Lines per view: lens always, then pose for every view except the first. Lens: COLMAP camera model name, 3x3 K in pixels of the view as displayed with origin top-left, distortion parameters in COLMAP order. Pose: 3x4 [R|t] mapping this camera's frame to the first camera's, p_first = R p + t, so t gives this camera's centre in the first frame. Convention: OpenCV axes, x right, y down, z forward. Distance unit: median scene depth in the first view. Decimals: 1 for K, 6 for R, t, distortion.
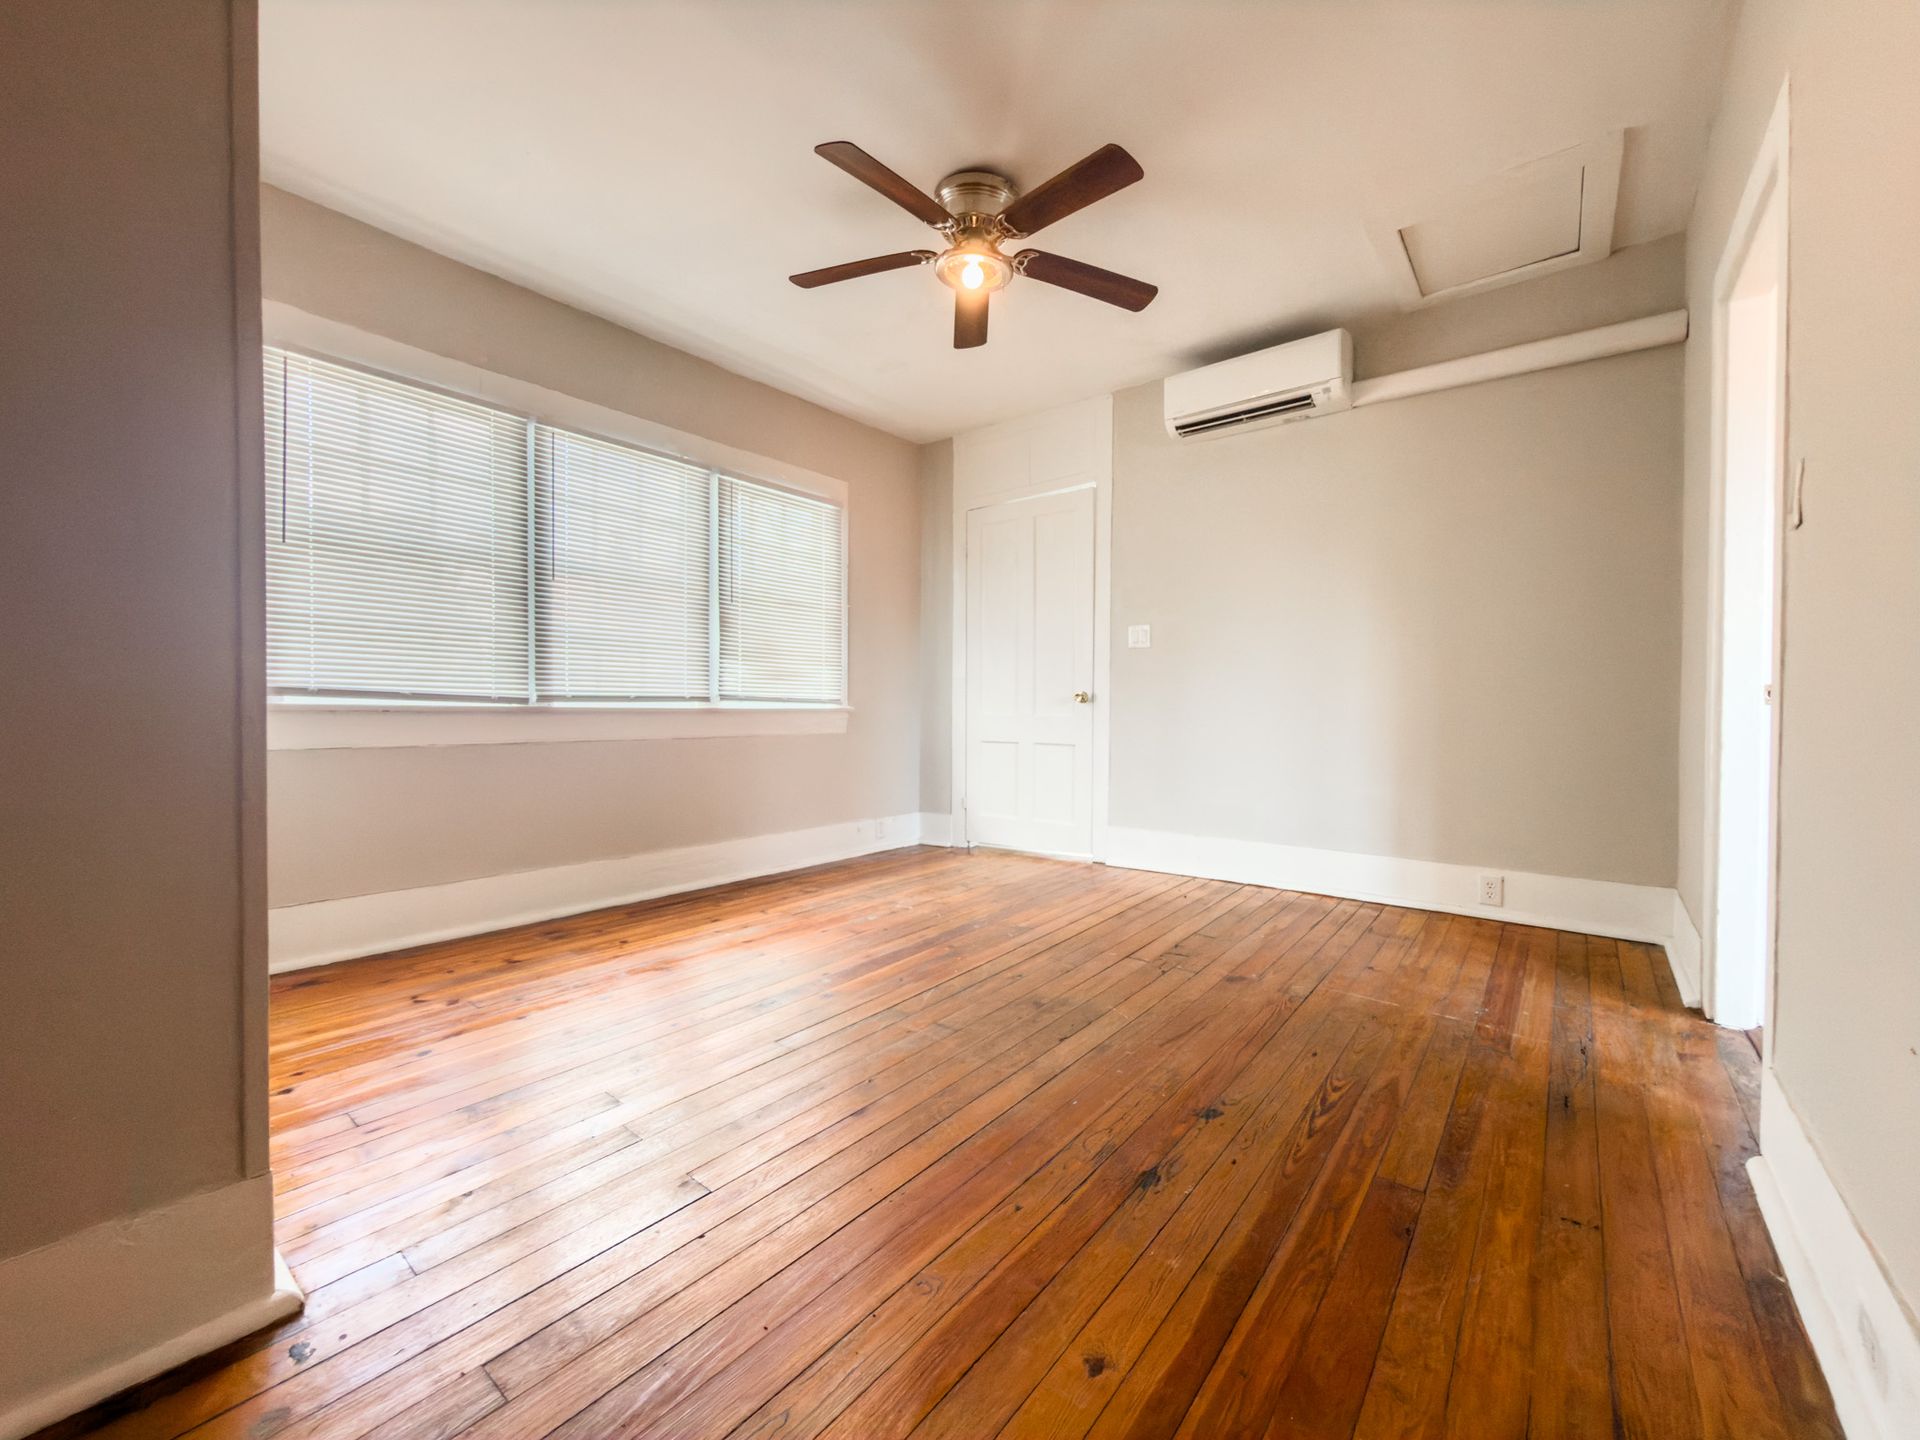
lens RADIAL K [[767.5, 0, 962.5], [0, 767.5, 721.0], [0, 0, 1]] dist [-0.000622, -0.000124]
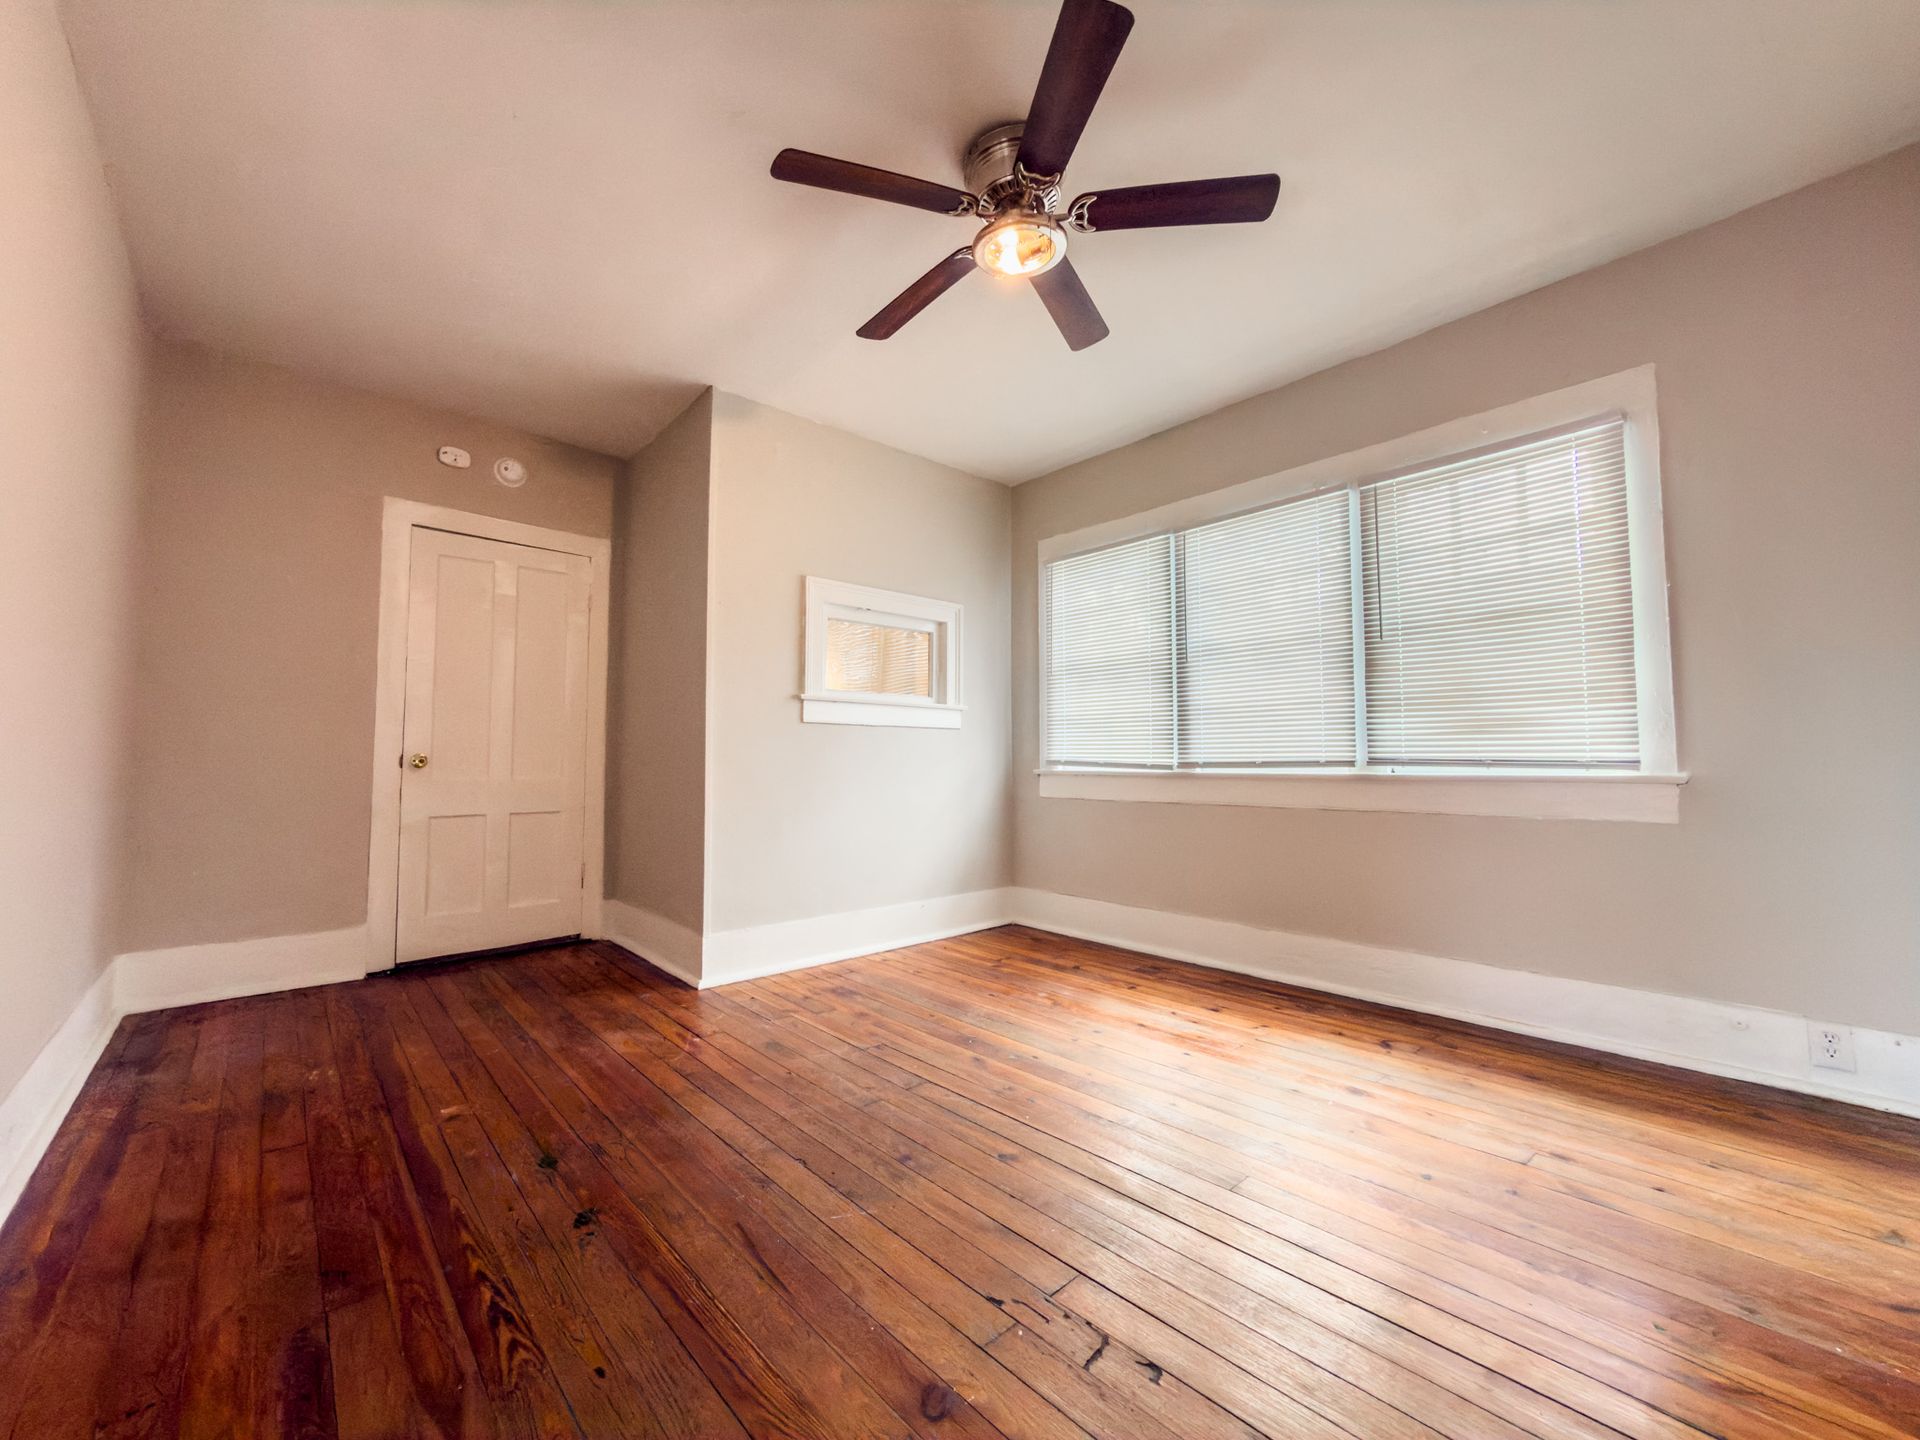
lens RADIAL K [[767.5, 0, 962.5], [0, 767.5, 721.0], [0, 0, 1]] dist [-0.000622, -0.000124]
pose [[-0.165657, -0.057988, -0.984477, 0.673285], [-0.013892, 0.998308, -0.056465, -0.027100], [0.986086, 0.004322, -0.166182, 0.899901]]
